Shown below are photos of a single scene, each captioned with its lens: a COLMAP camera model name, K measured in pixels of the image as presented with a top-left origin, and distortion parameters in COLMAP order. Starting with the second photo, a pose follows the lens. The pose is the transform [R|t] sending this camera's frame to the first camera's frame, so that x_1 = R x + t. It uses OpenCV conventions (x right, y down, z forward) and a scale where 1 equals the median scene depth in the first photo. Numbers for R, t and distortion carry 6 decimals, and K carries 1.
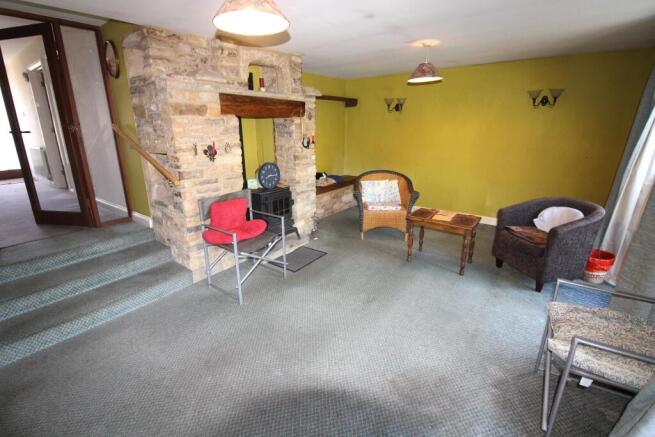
lens RADIAL K [[303.4, 0, 321.6], [0, 303.4, 213.7], [0, 0, 1]] dist [-0.016705, -0.001008]
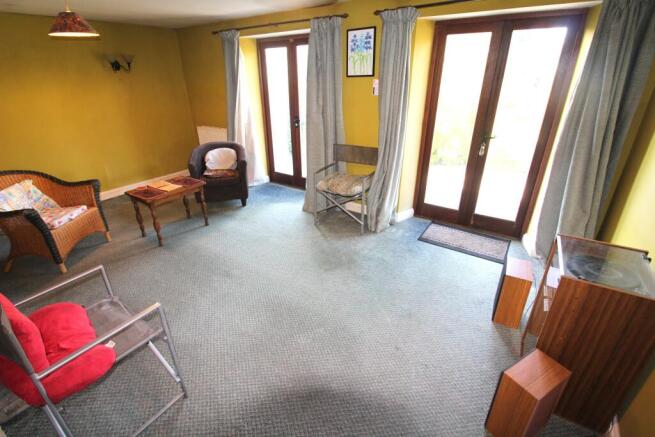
lens RADIAL K [[303.4, 0, 321.6], [0, 303.4, 213.7], [0, 0, 1]] dist [-0.016705, -0.001008]
pose [[-0.055332, -0.407008, 0.911747, -0.607825], [0.286059, 0.868406, 0.405021, -0.182233], [-0.956613, 0.283224, 0.068378, 0.492047]]
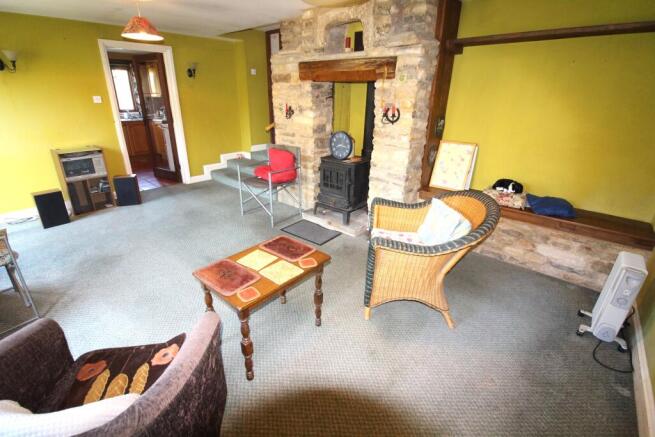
lens RADIAL K [[303.4, 0, 321.6], [0, 303.4, 213.7], [0, 0, 1]] dist [-0.016705, -0.001008]
pose [[-0.068997, 0.375007, -0.924451, 0.913237], [-0.283393, 0.881116, 0.378580, -0.321758], [0.956519, 0.288103, 0.045480, 1.108807]]
